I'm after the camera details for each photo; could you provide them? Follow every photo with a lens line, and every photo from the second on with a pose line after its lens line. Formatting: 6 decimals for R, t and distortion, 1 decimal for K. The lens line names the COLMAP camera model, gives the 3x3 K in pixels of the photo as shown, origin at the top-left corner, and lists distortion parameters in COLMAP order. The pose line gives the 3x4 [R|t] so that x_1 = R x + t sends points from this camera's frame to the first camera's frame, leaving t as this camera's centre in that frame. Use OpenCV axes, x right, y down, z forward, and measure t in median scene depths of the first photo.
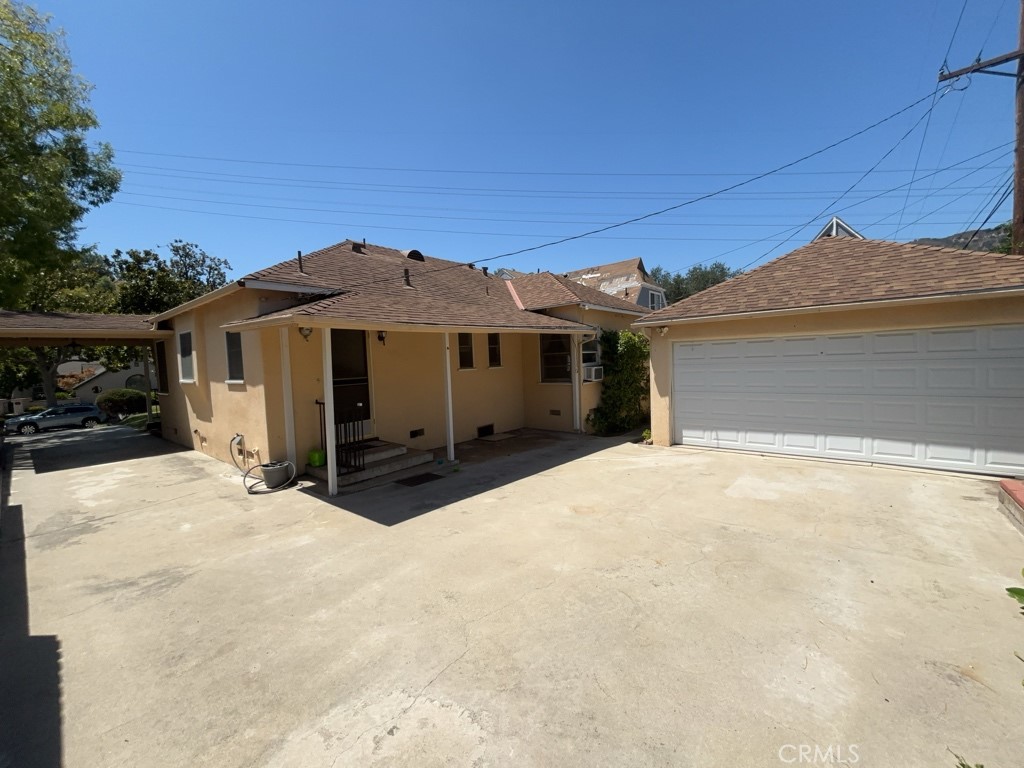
lens RADIAL K [[412.3, 0, 512.3], [0, 412.3, 382.4], [0, 0, 1]] dist [0.001937, 0.000169]
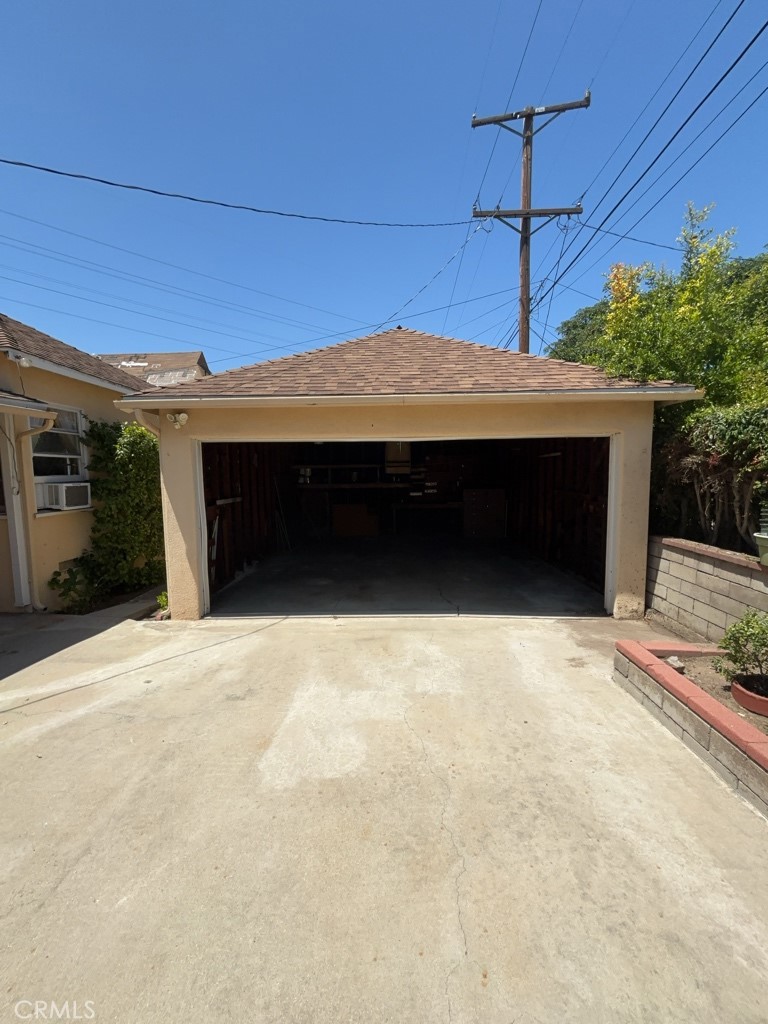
lens RADIAL K [[412.3, 0, 383.3], [0, 412.3, 512.8], [0, 0, 1]] dist [0.001937, 0.000169]
pose [[0.790124, -0.029571, 0.612233, 0.226417], [0.016439, 0.999499, 0.027061, -0.008054], [-0.612726, -0.011317, 0.790214, 0.366393]]
